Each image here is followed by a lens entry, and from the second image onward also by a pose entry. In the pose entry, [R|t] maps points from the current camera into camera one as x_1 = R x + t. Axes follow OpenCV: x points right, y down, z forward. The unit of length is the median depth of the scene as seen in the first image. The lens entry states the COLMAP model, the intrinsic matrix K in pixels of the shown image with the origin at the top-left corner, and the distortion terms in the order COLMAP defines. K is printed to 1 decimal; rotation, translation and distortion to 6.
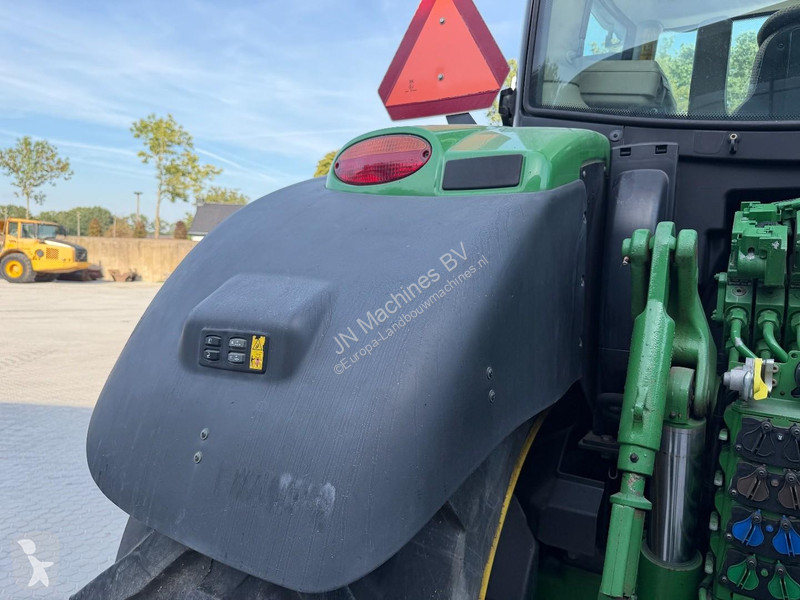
lens RADIAL K [[569.2, 0, 400.0], [0, 569.2, 300.0], [0, 0, 1]] dist [0.002320, -0.003112]
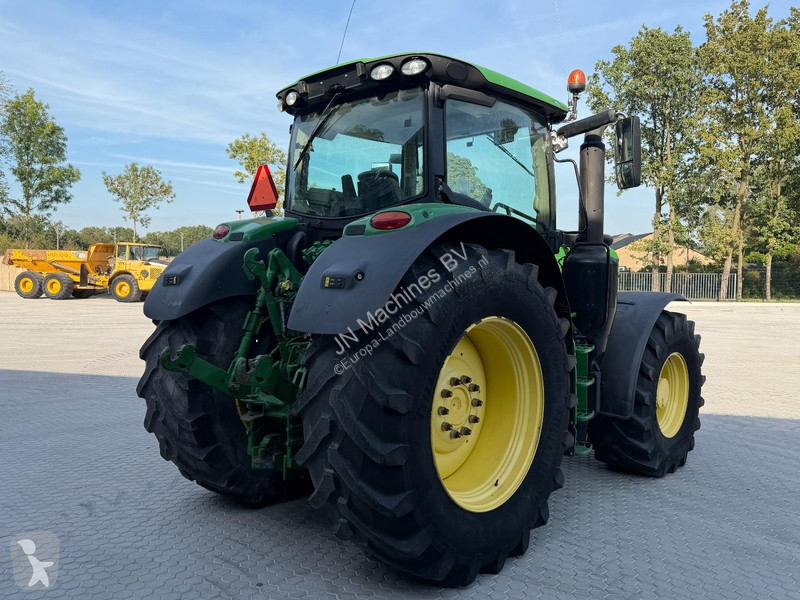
lens RADIAL K [[654.7, 0, 395.3], [0, 654.7, 299.1], [0, 0, 1]] dist [0.124230, -0.206383]
pose [[0.978896, -0.017254, -0.203627, 0.102823], [0.010269, 0.999324, -0.035311, 0.018075], [0.204098, 0.032475, 0.978412, -0.154640]]
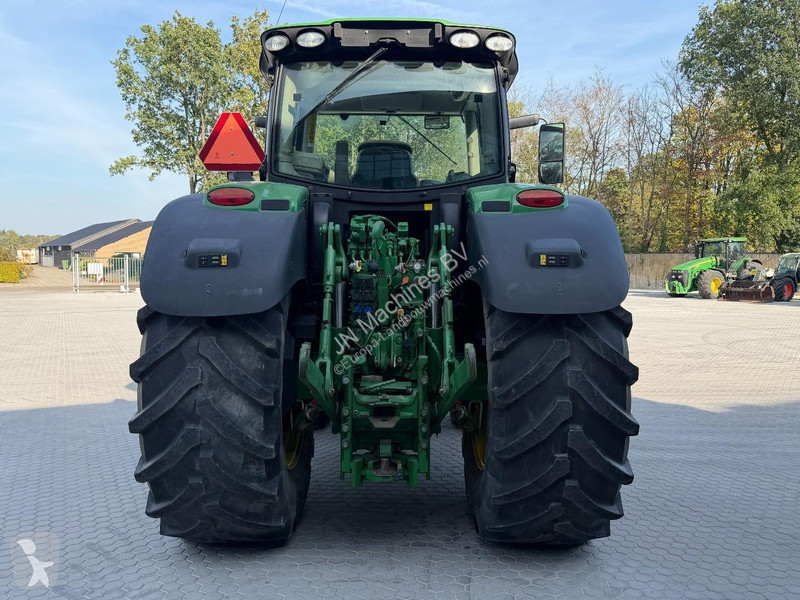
lens RADIAL K [[654.7, 0, 395.3], [0, 654.7, 299.1], [0, 0, 1]] dist [0.124230, -0.206383]
pose [[0.850221, -0.054851, 0.523561, -0.057373], [0.057673, 0.998276, 0.010928, 0.013404], [-0.523258, 0.020904, 0.851918, -0.112732]]
